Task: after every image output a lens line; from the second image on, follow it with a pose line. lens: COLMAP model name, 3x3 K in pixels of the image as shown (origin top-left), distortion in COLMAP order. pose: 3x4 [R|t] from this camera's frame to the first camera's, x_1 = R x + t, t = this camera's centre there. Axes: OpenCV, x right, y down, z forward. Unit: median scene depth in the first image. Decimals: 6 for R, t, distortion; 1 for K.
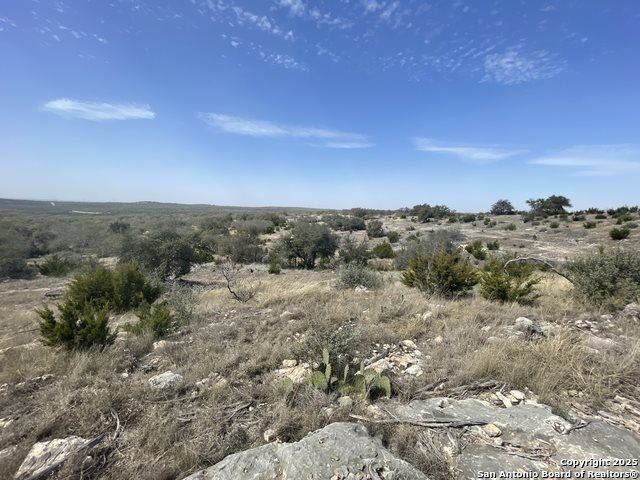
lens RADIAL K [[255.7, 0, 320.6], [0, 255.7, 244.1], [0, 0, 1]] dist [-0.003106, -0.000209]
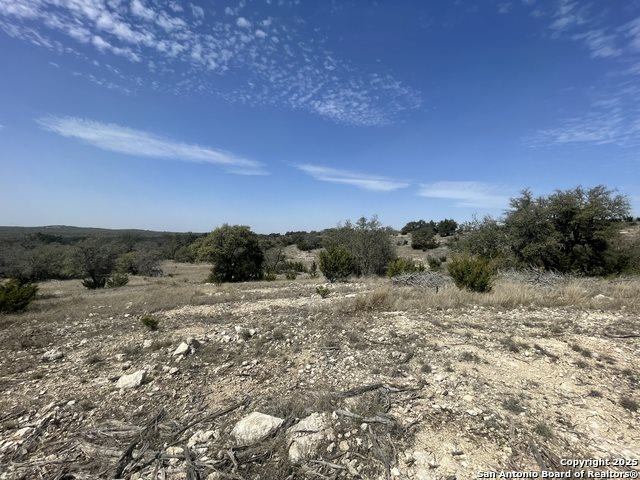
lens RADIAL K [[255.7, 0, 323.8], [0, 255.7, 237.2], [0, 0, 1]] dist [-0.003106, -0.000209]
pose [[0.979609, 0.002416, 0.200898, 0.522029], [0.023424, 0.991735, -0.126148, 0.026642], [-0.199543, 0.128282, 0.971456, -0.071351]]
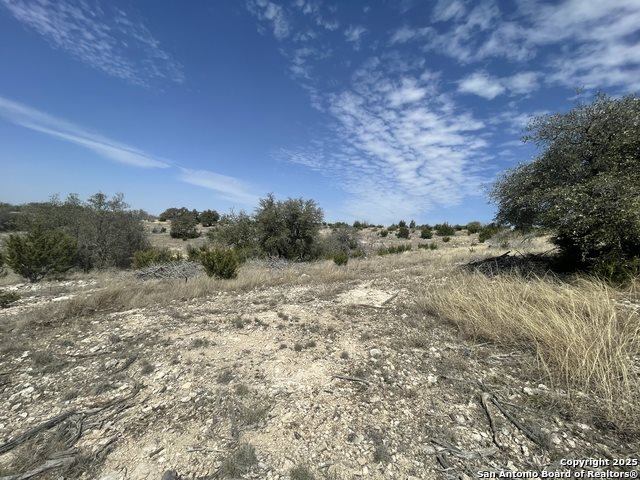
lens RADIAL K [[255.7, 0, 317.9], [0, 255.7, 239.8], [0, 0, 1]] dist [-0.003106, -0.000209]
pose [[0.494209, 0.021177, 0.869085, 0.556313], [0.039764, 0.998106, -0.046933, 0.027559], [-0.868433, 0.057753, 0.492431, -0.084087]]
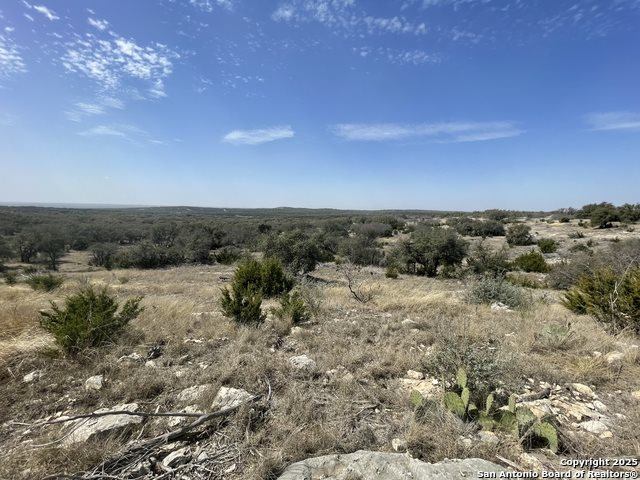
lens RADIAL K [[255.7, 0, 320.6], [0, 255.7, 245.6], [0, 0, 1]] dist [-0.003106, -0.000209]
pose [[0.903031, 0.042693, -0.427448, -0.024930], [-0.045510, 0.998957, 0.003630, 0.000725], [0.427157, 0.016175, 0.904033, -0.004620]]
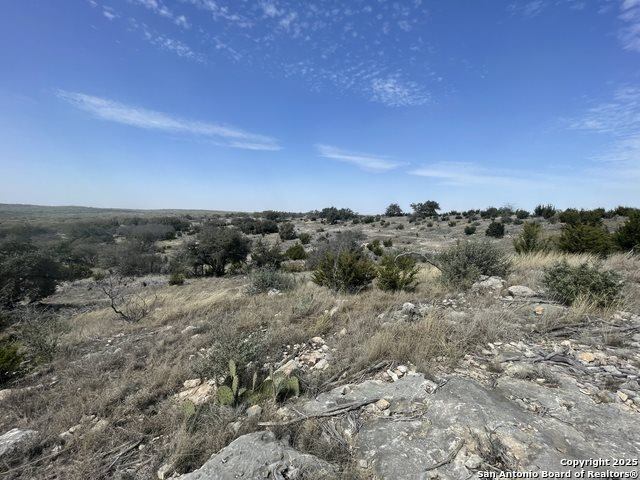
lens RADIAL K [[255.7, 0, 320.1], [0, 255.7, 245.2], [0, 0, 1]] dist [-0.003106, -0.000209]
pose [[0.945003, -0.044038, 0.324083, 0.016377], [0.045811, 0.998948, 0.002161, -0.001846], [-0.323837, 0.012804, 0.946026, -0.003623]]
